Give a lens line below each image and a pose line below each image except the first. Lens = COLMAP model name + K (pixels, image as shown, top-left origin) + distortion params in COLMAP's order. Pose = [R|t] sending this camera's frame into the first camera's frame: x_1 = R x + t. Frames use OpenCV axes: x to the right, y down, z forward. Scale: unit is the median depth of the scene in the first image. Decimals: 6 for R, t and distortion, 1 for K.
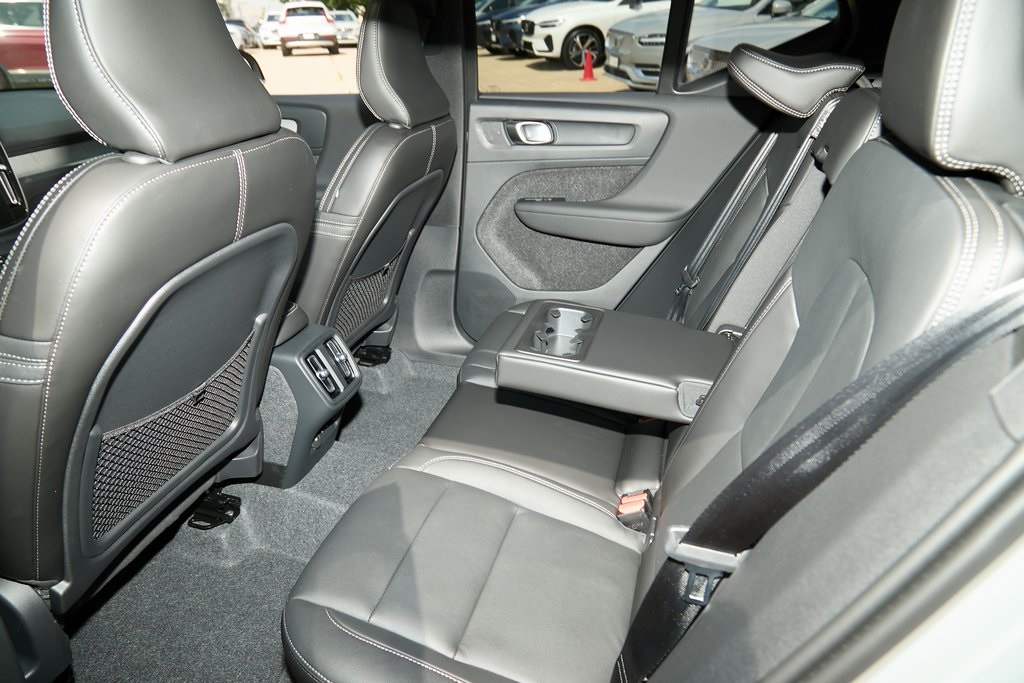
lens RADIAL K [[702.9, 0, 513.0], [0, 702.9, 336.9], [0, 0, 1]] dist [0.002398, -0.002085]
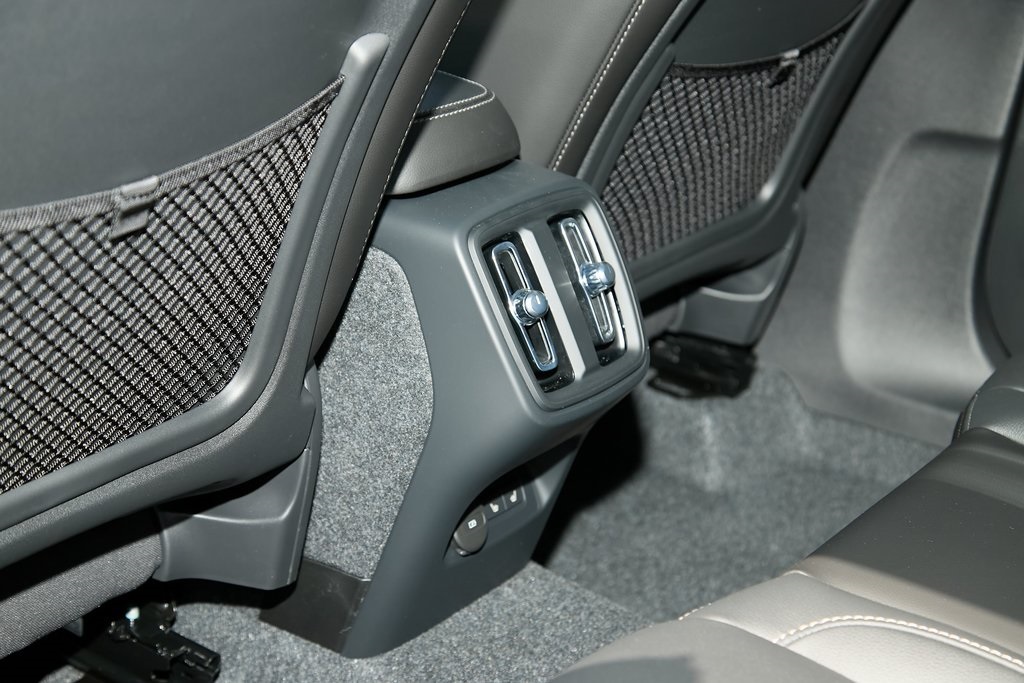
lens RADIAL K [[1988.4, 0, 515.2], [0, 1988.4, 340.5], [0, 0, 1]] dist [-0.014505, 0.000000]
pose [[0.939798, 0.161110, -0.301369, -0.007948], [-0.183810, 0.981772, -0.048347, 0.107049], [0.288087, 0.100831, 0.952281, 0.155536]]
